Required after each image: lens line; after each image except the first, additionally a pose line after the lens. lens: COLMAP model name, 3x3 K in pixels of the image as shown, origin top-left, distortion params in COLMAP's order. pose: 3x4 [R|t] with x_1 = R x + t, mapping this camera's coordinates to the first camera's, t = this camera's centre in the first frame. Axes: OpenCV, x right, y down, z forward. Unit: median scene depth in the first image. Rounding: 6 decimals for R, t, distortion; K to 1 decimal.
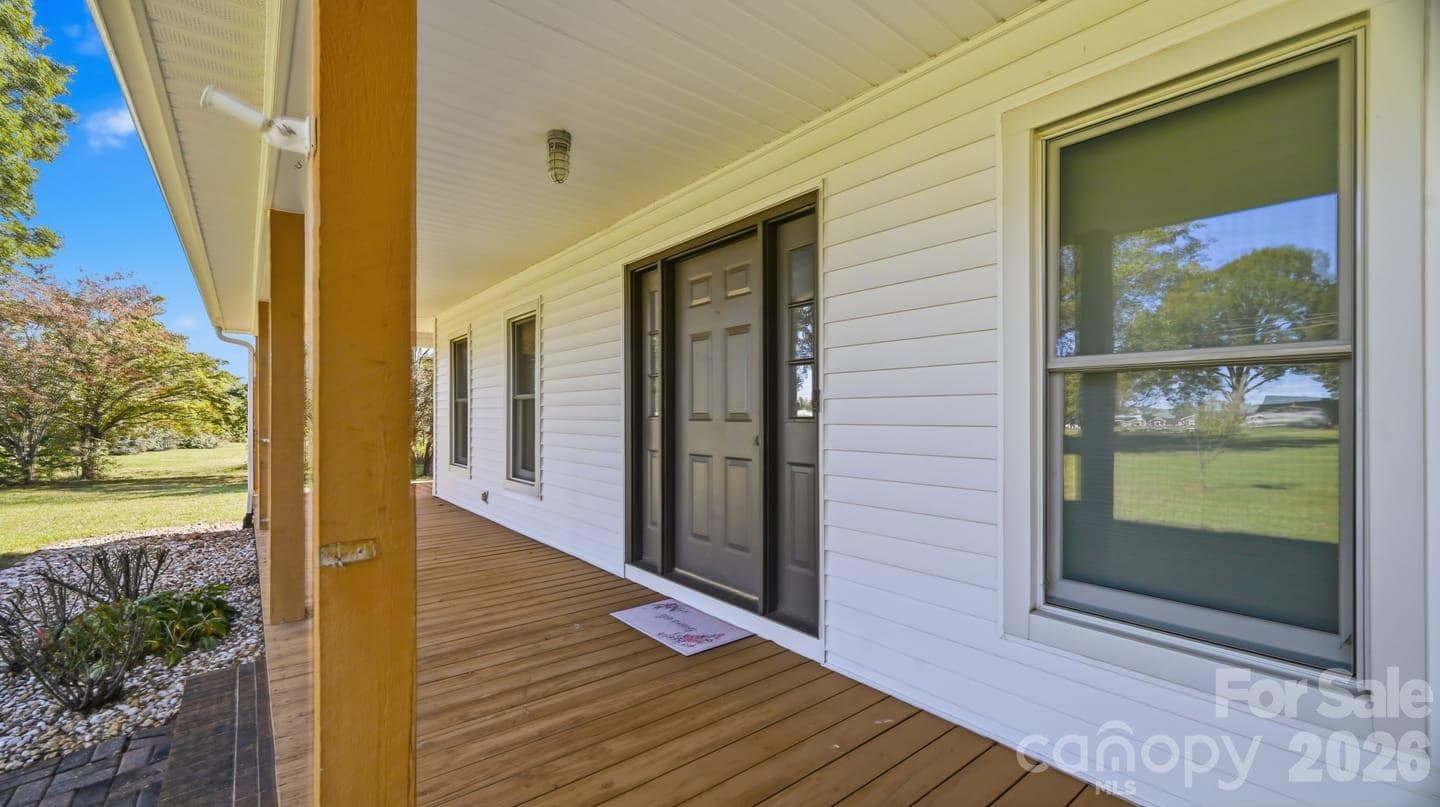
lens RADIAL K [[575.8, 0, 702.8], [0, 575.8, 412.9], [0, 0, 1]] dist [-0.000543, -0.000068]
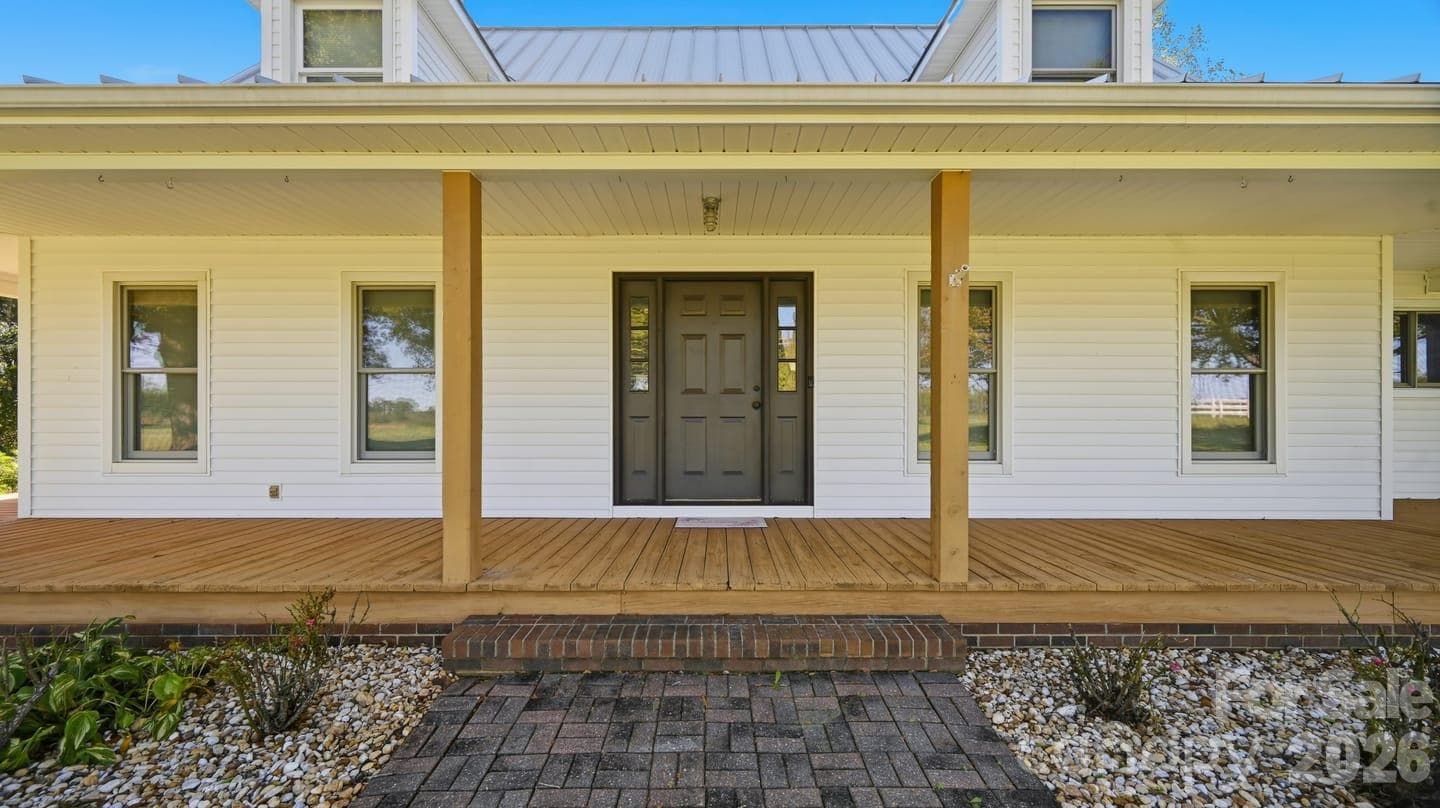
lens RADIAL K [[575.8, 0, 702.8], [0, 575.8, 413.4], [0, 0, 1]] dist [-0.000543, -0.000068]
pose [[0.625540, 0.004061, 0.780181, -1.078401], [-0.002629, 0.999992, -0.003097, 0.064163], [-0.780187, -0.000113, 0.625546, 0.058024]]
